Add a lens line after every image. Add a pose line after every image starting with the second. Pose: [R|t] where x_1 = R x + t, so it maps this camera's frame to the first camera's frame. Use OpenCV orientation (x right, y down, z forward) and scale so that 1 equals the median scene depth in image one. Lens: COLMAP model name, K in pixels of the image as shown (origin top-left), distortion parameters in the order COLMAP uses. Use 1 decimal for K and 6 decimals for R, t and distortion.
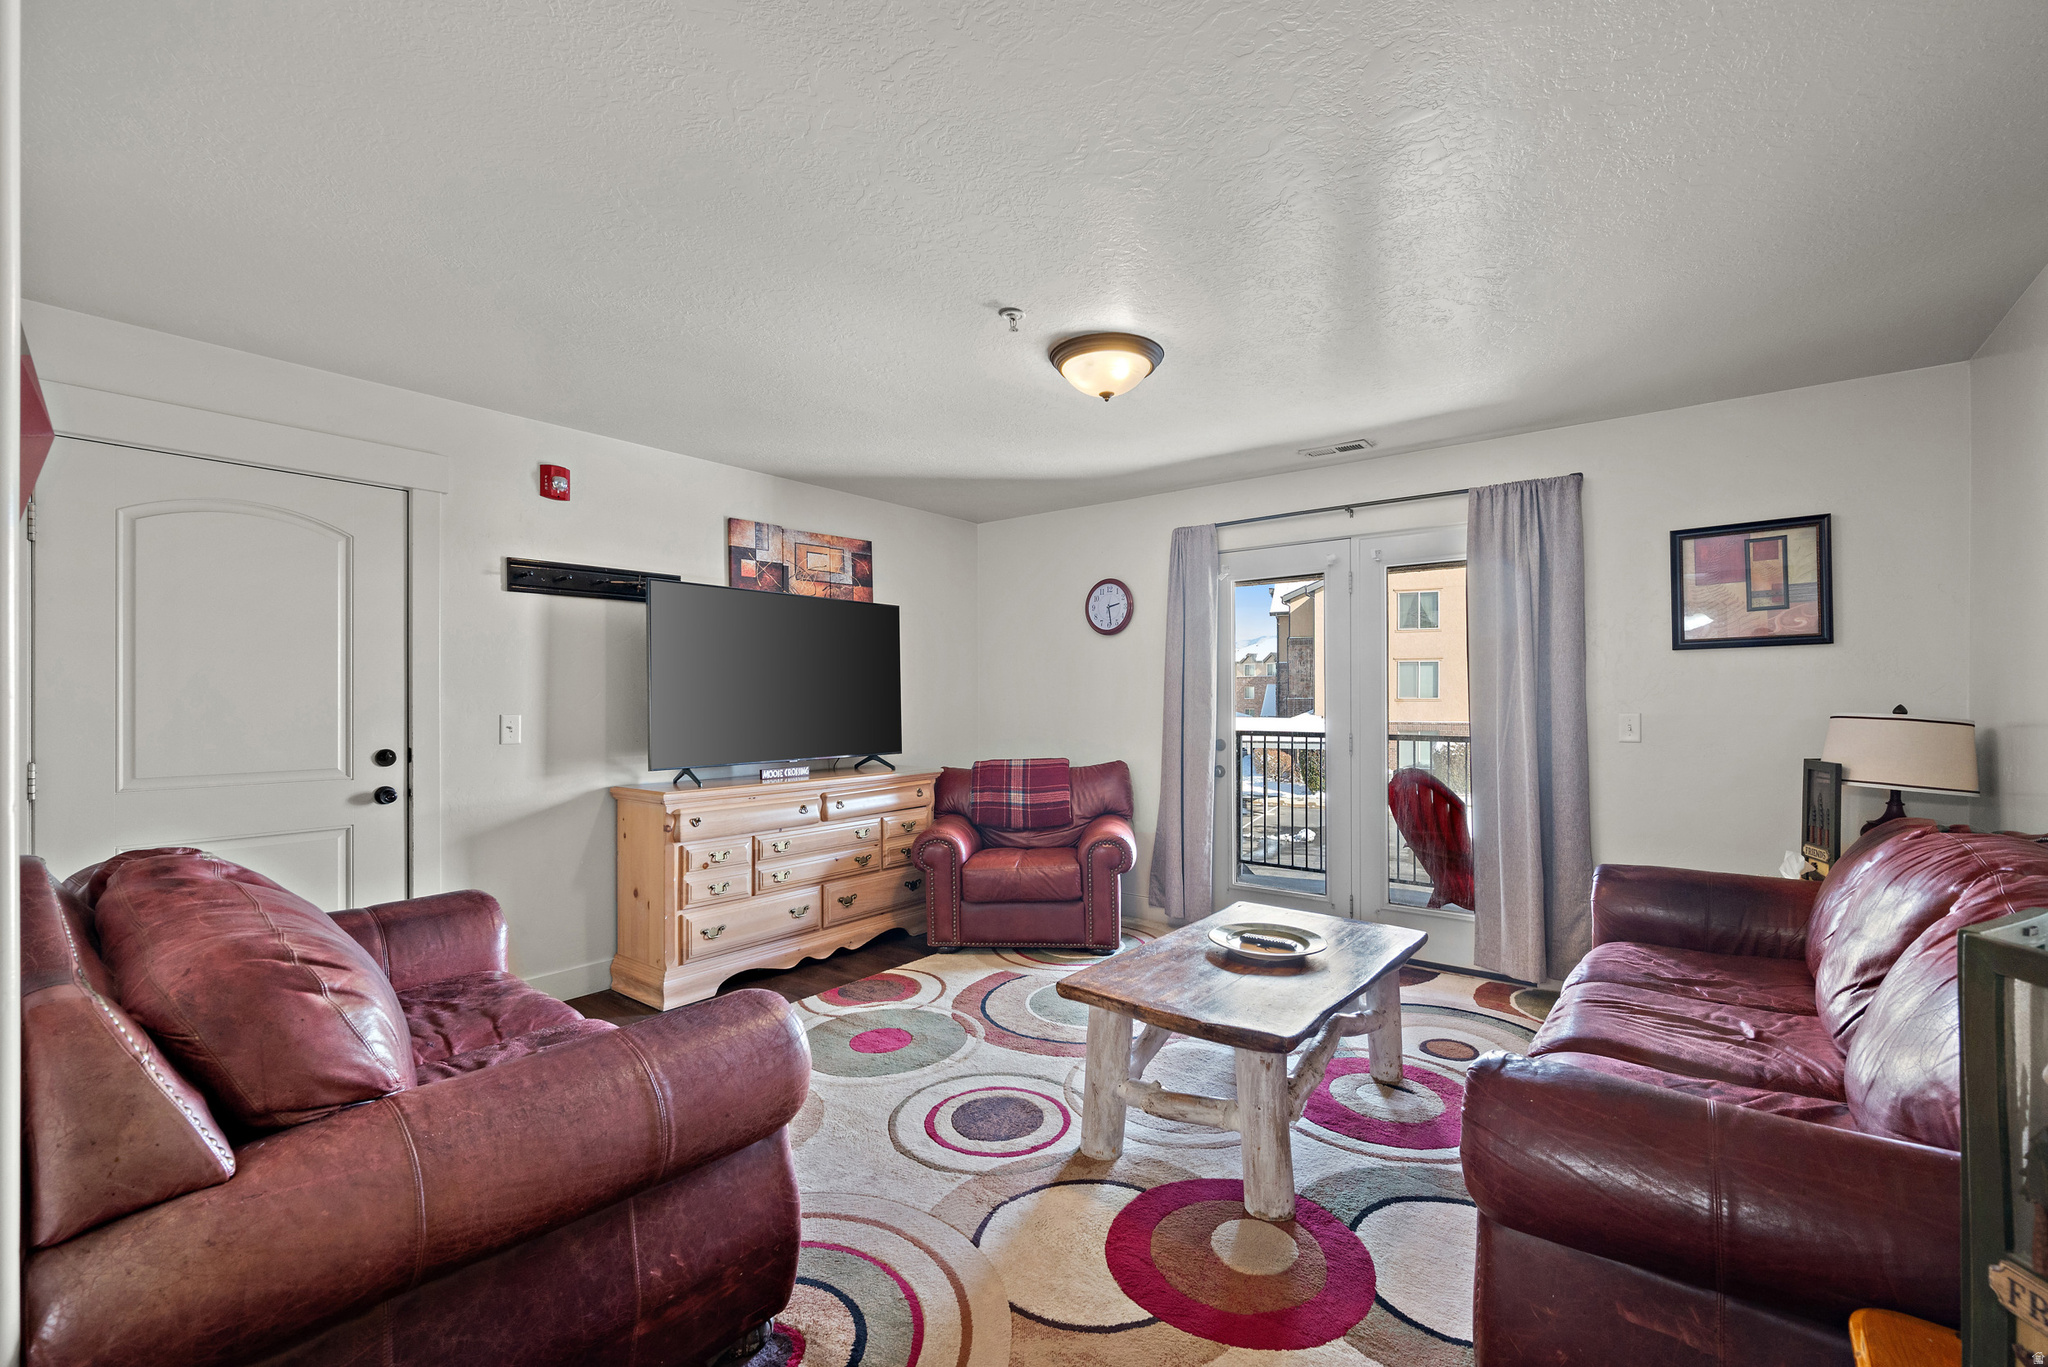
lens RADIAL K [[860.2, 0, 1029.3], [0, 860.2, 693.8], [0, 0, 1]] dist [-0.001147, 0.000060]
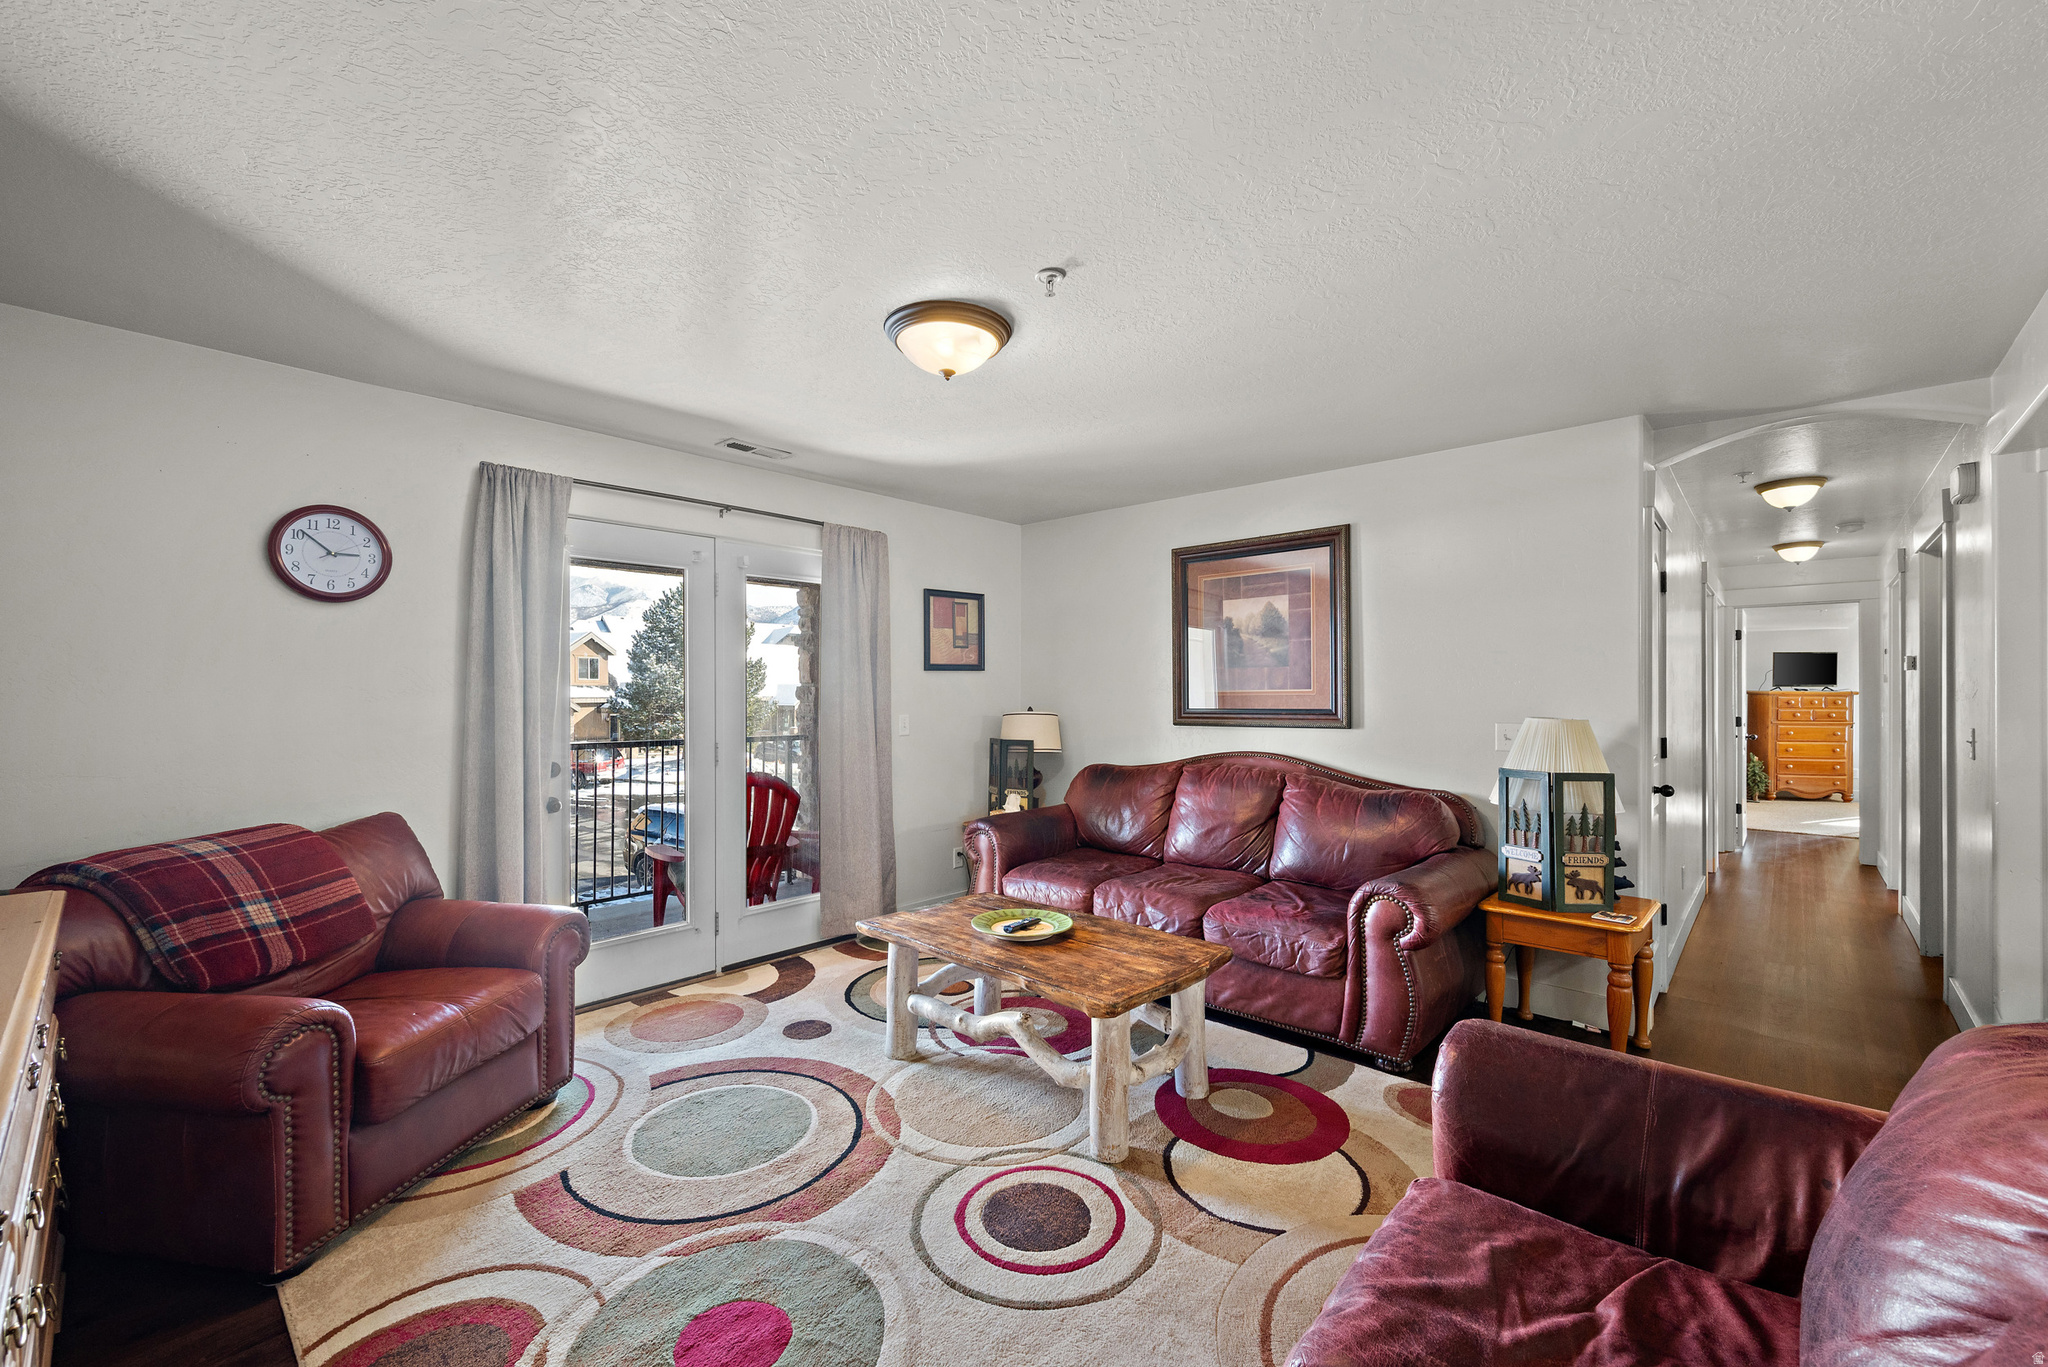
lens RADIAL K [[836.3, 0, 1027.8], [0, 836.3, 690.2], [0, 0, 1]] dist [-0.001483, 0.000135]
pose [[0.073147, 0.007081, 0.997296, -0.647159], [-0.000811, 0.999975, -0.007041, -0.007487], [-0.997321, -0.000293, 0.073151, 0.722309]]
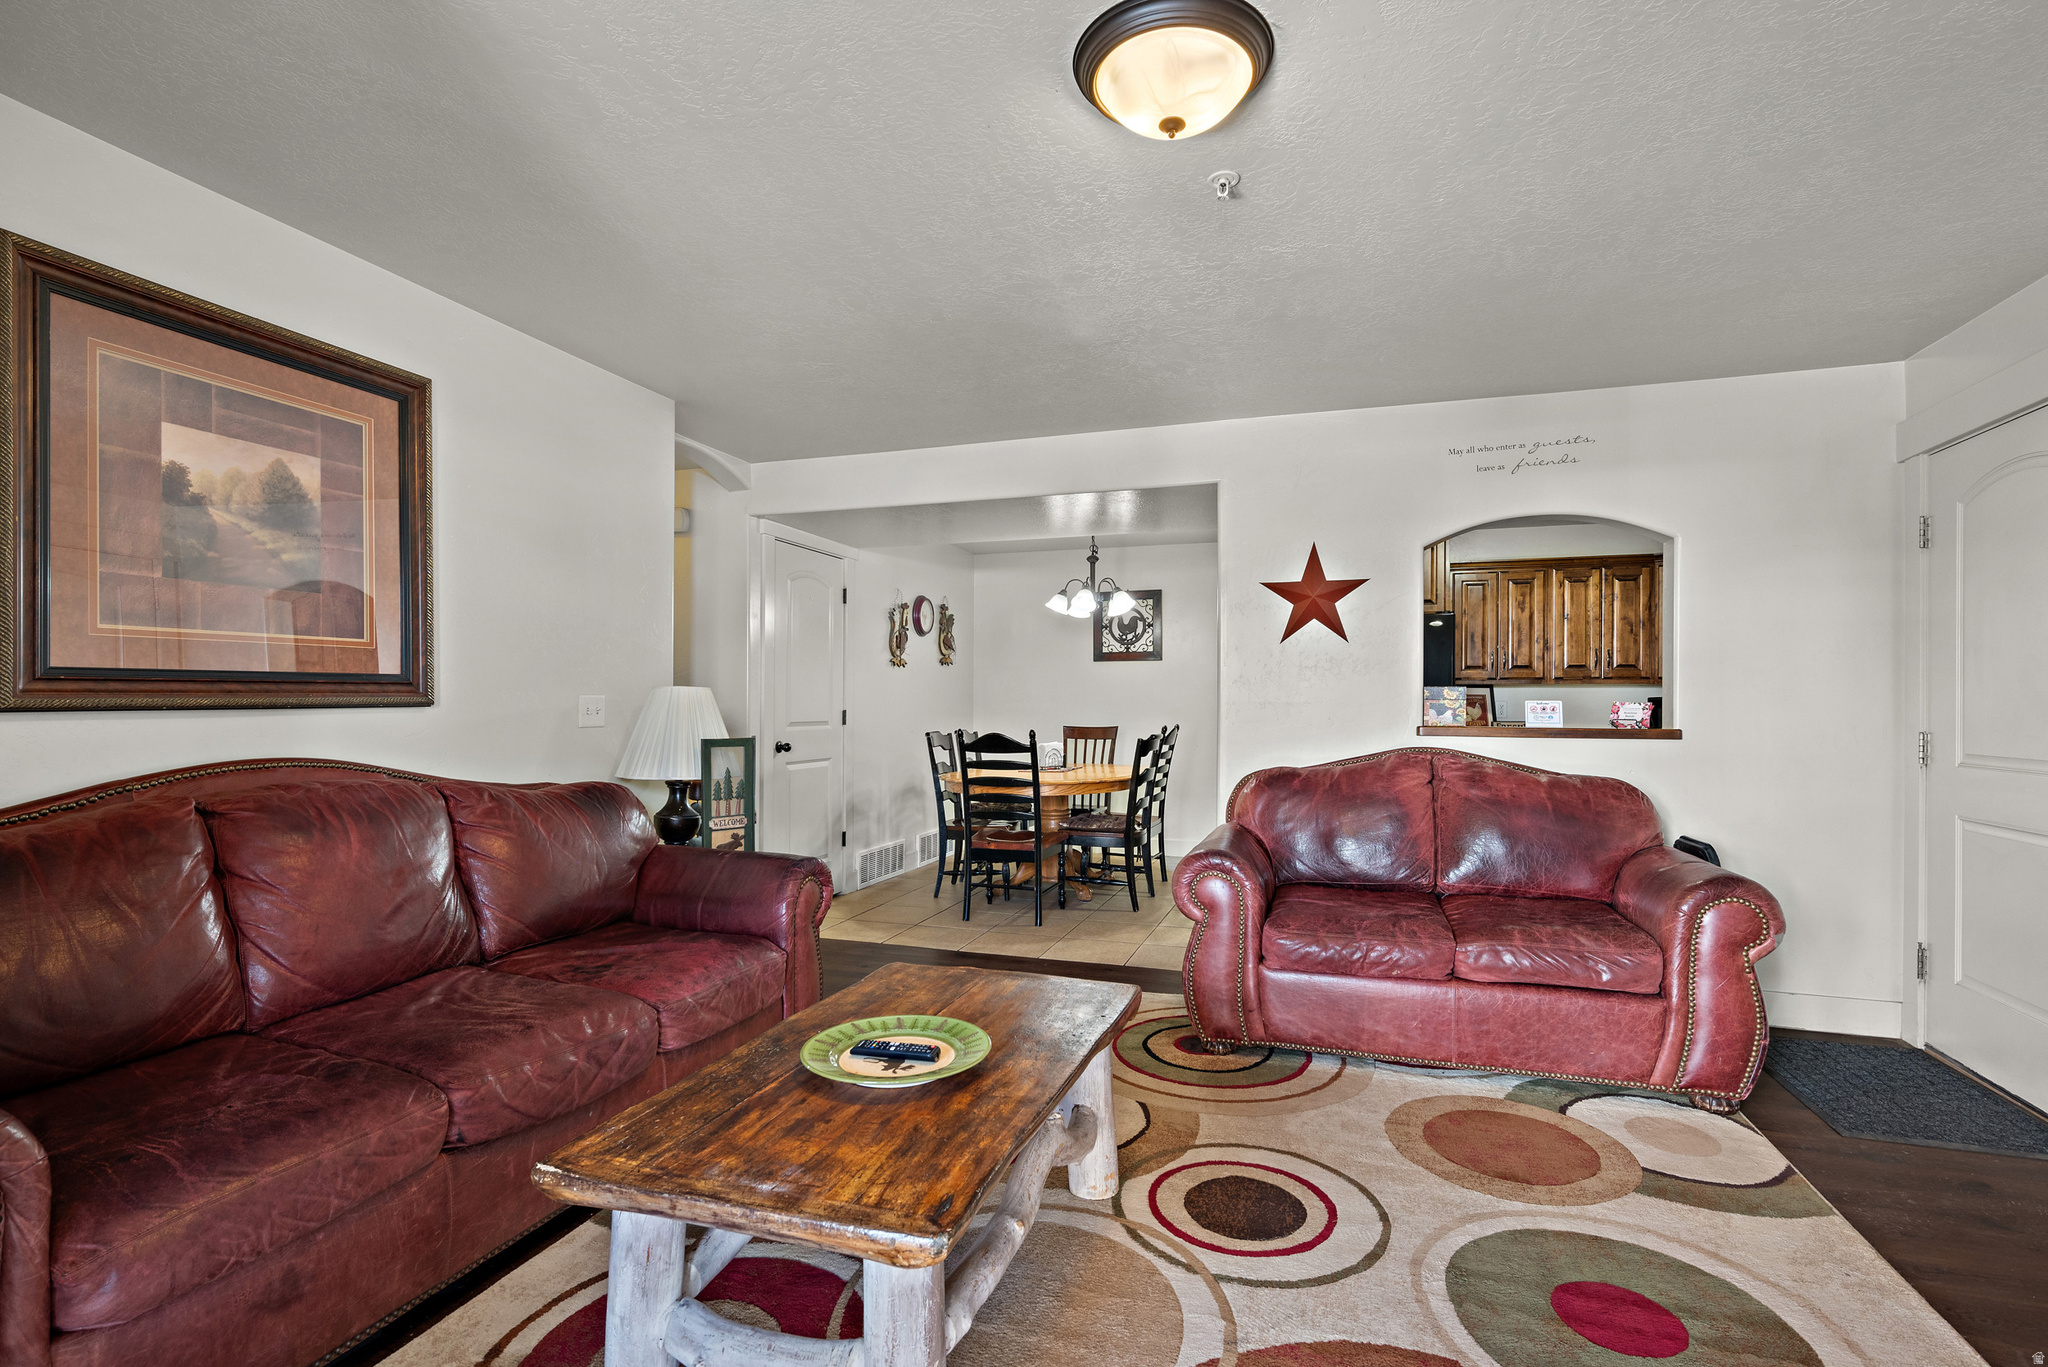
lens RADIAL K [[970.1, 0, 1024.4], [0, 970.1, 696.6], [0, 0, 1]] dist [-0.001954, -0.000222]
pose [[-0.938911, -0.005412, -0.344116, 0.342094], [-0.003684, 0.999977, -0.005675, 0.032049], [0.344139, -0.004060, -0.938910, 1.331752]]
